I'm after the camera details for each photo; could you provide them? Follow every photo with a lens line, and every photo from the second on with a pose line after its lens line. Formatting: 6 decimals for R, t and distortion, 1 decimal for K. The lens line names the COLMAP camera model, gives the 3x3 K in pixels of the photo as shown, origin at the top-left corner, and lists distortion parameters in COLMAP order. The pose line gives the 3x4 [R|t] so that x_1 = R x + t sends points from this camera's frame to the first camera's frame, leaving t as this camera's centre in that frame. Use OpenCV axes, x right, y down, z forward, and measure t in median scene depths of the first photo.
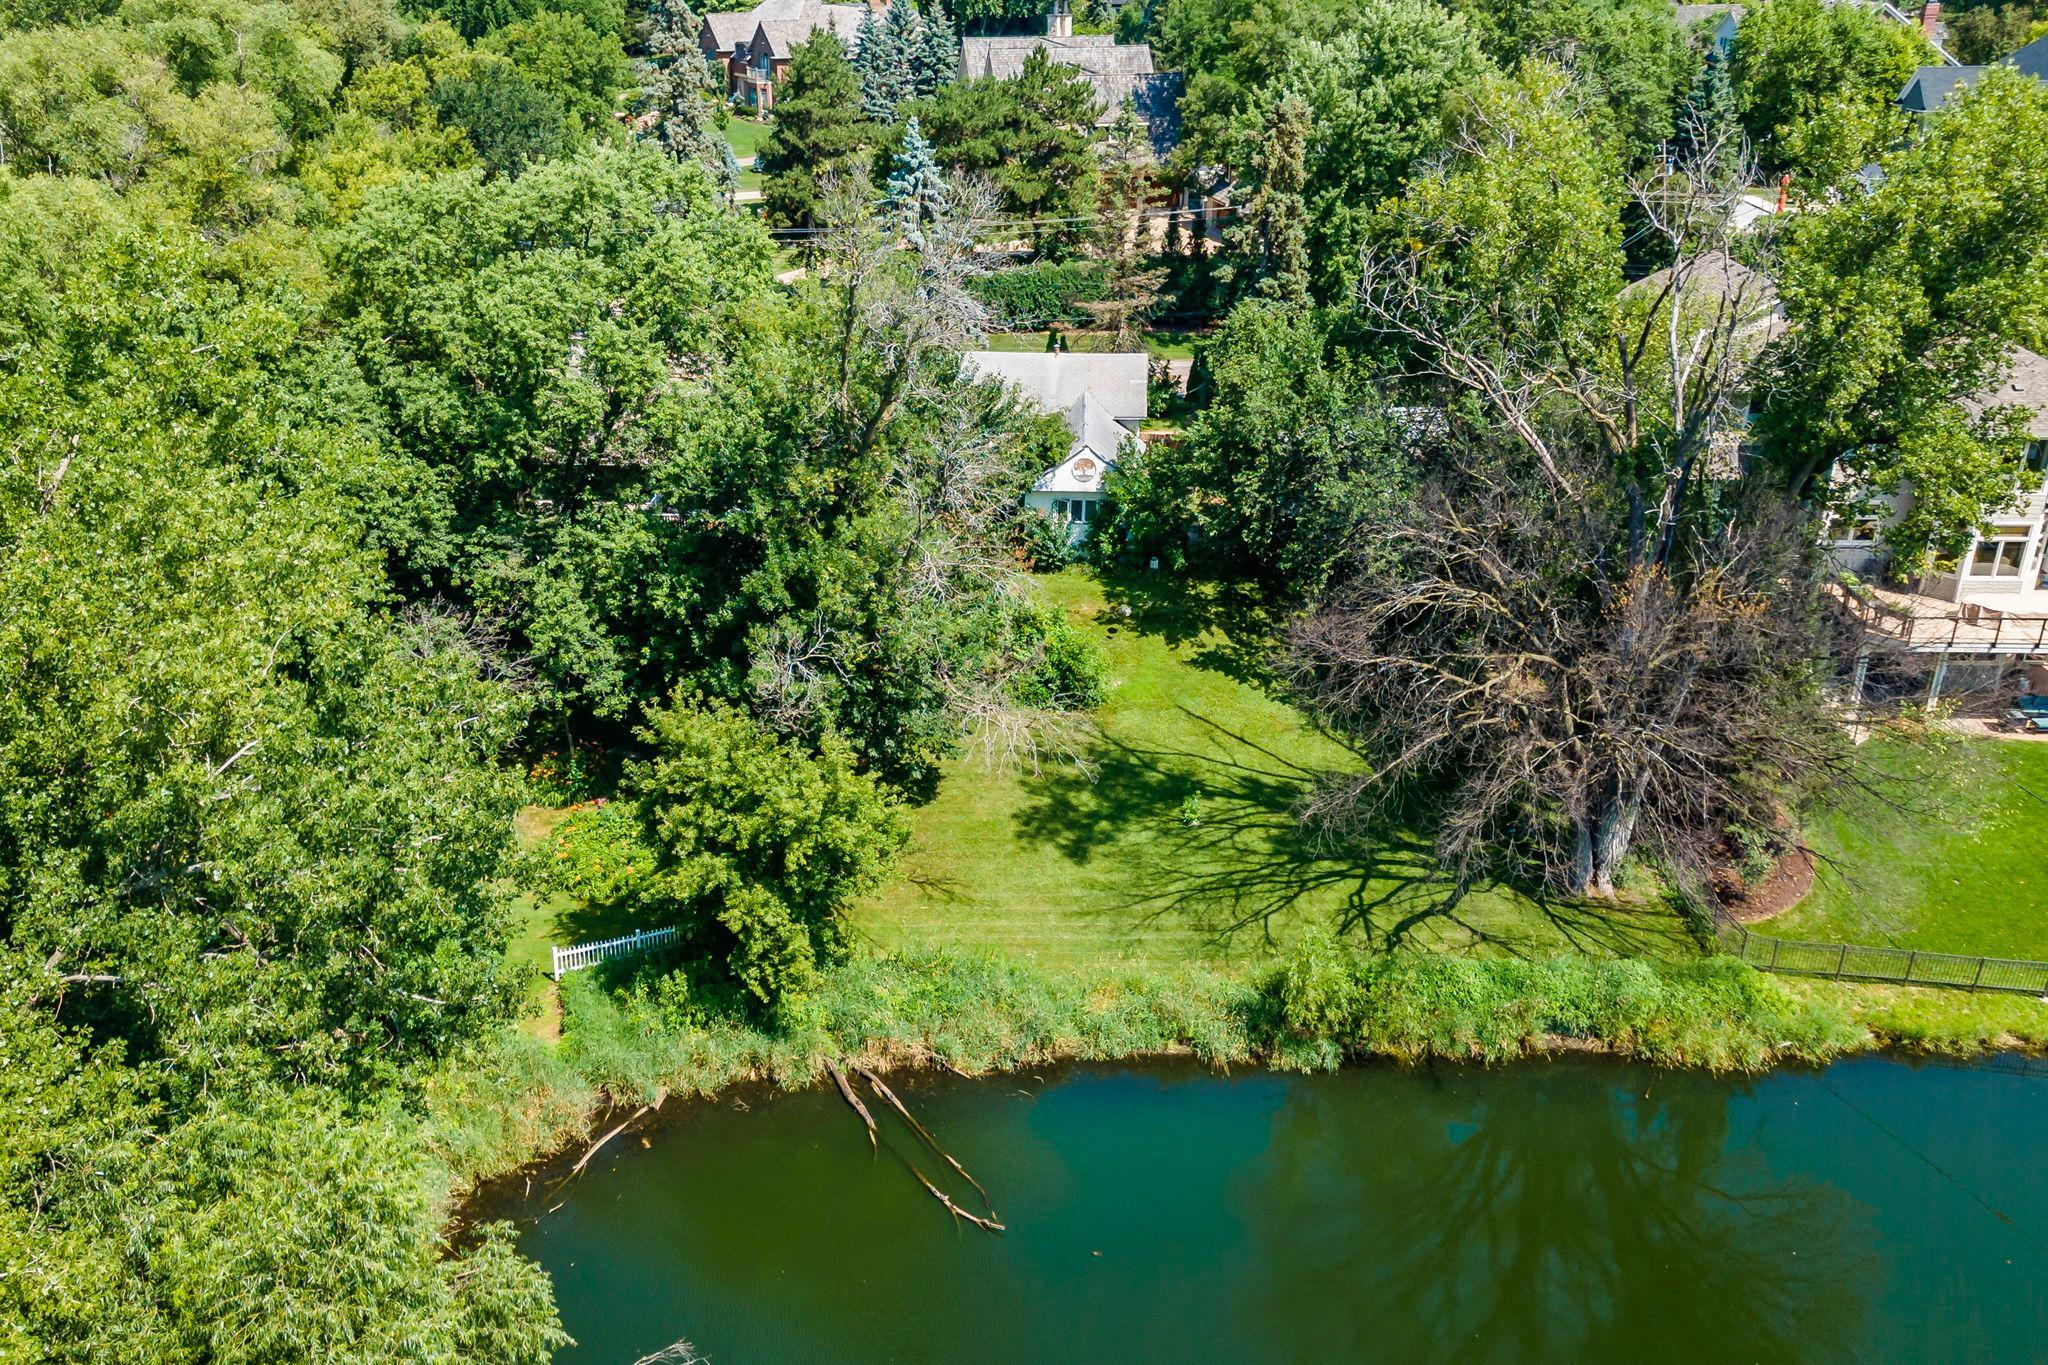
lens RADIAL K [[1791.5, 0, 1024.0], [0, 1791.5, 682.5], [0, 0, 1]] dist [0.089303, -0.093737]
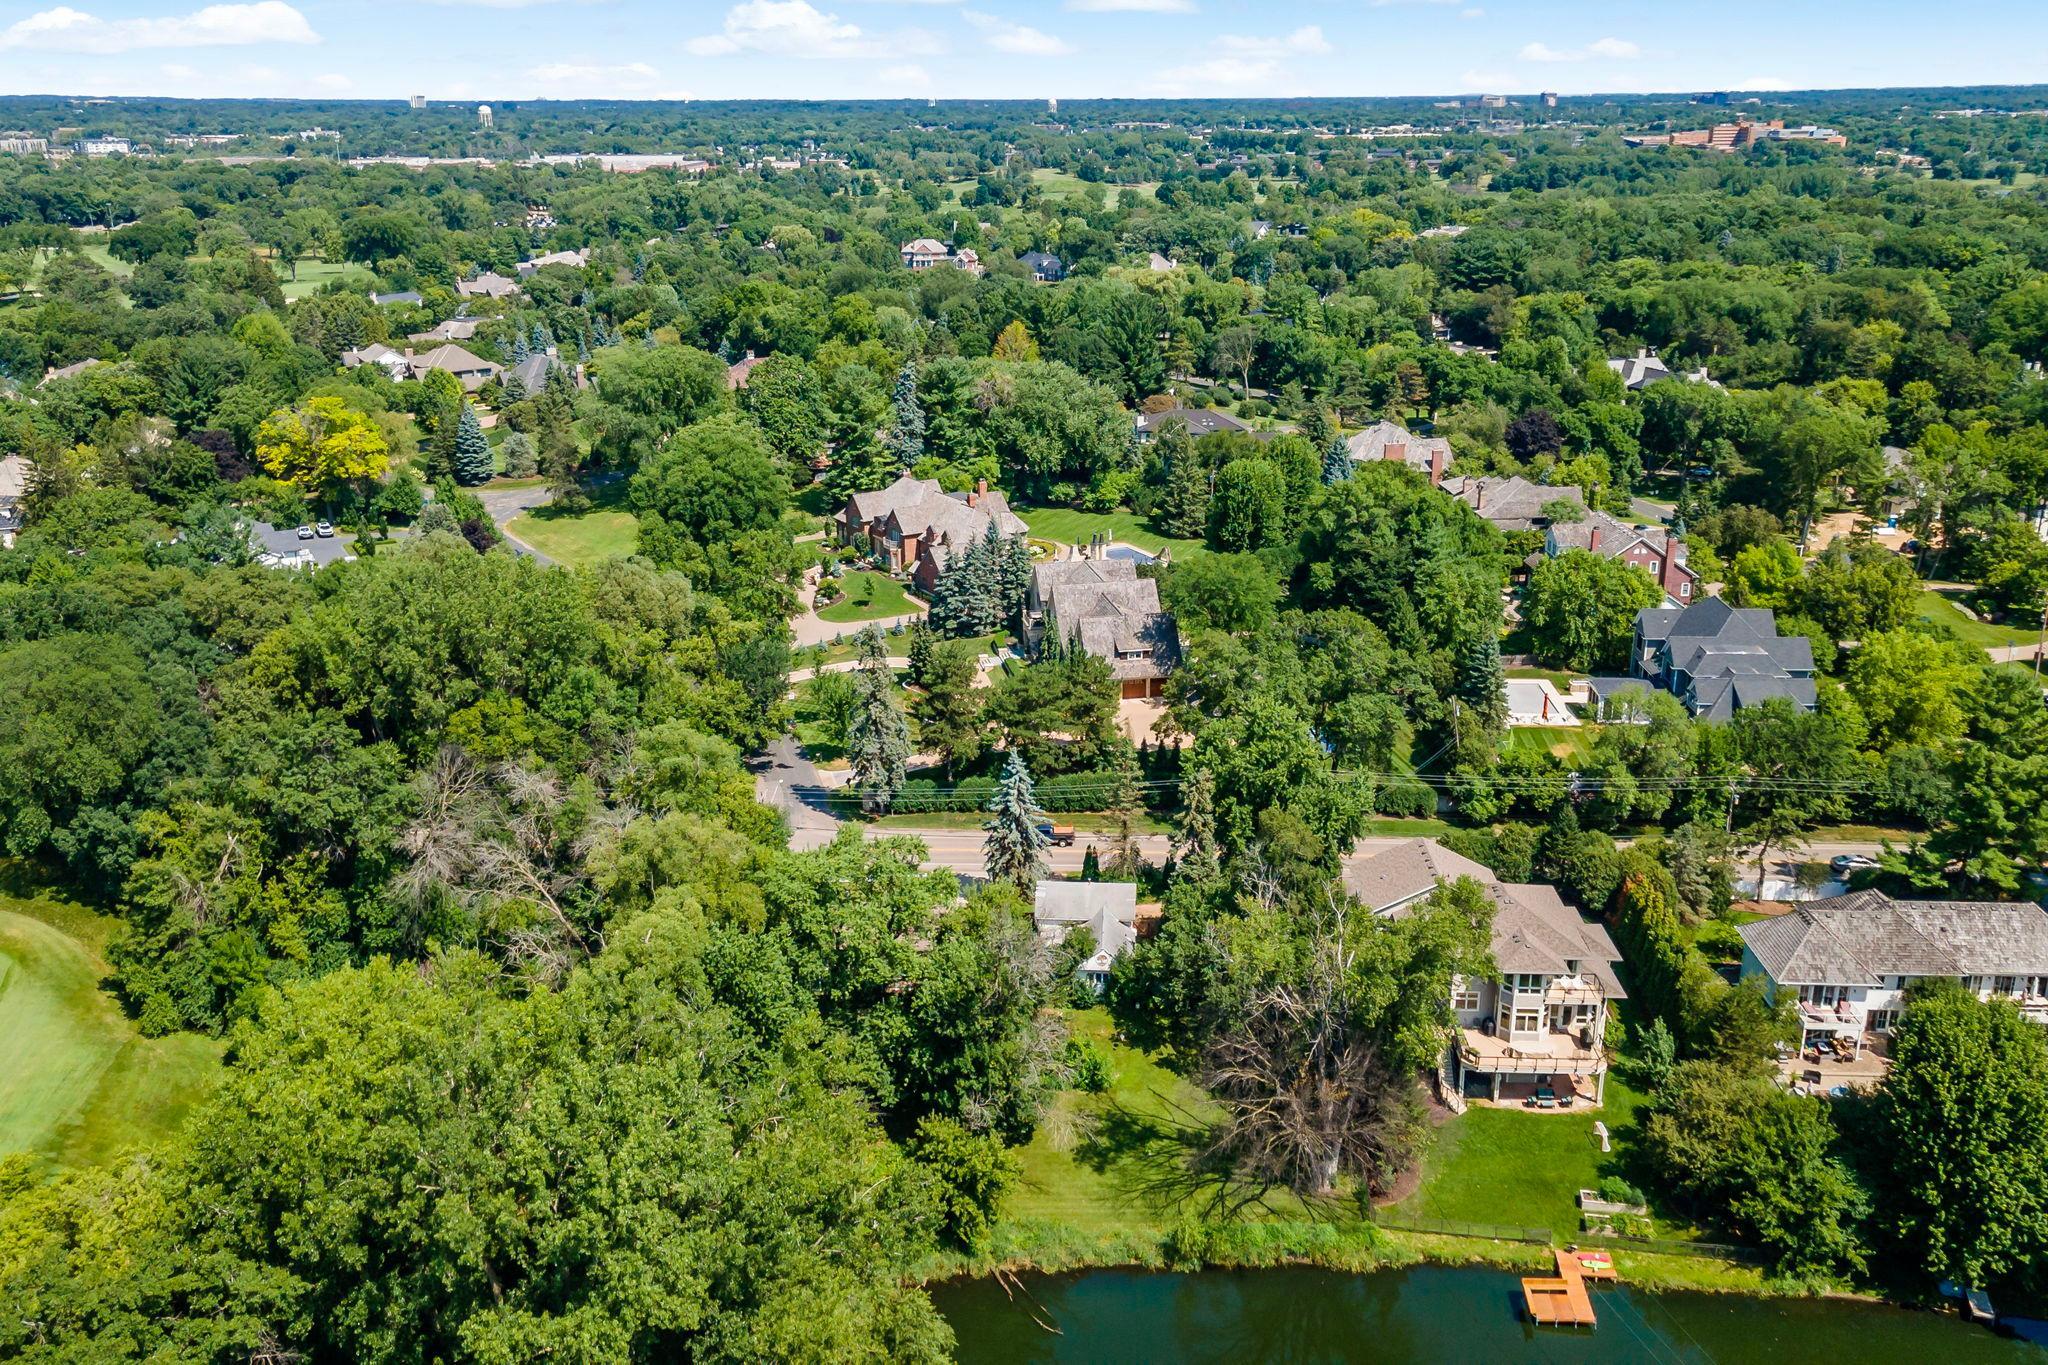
lens RADIAL K [[1791.5, 0, 1024.0], [0, 1791.5, 682.5], [0, 0, 1]] dist [0.089303, -0.093737]
pose [[0.999375, -0.007814, -0.034471, 0.024969], [0.004675, 0.995912, -0.090211, -0.344748], [0.035035, 0.089993, 0.995326, -1.453576]]
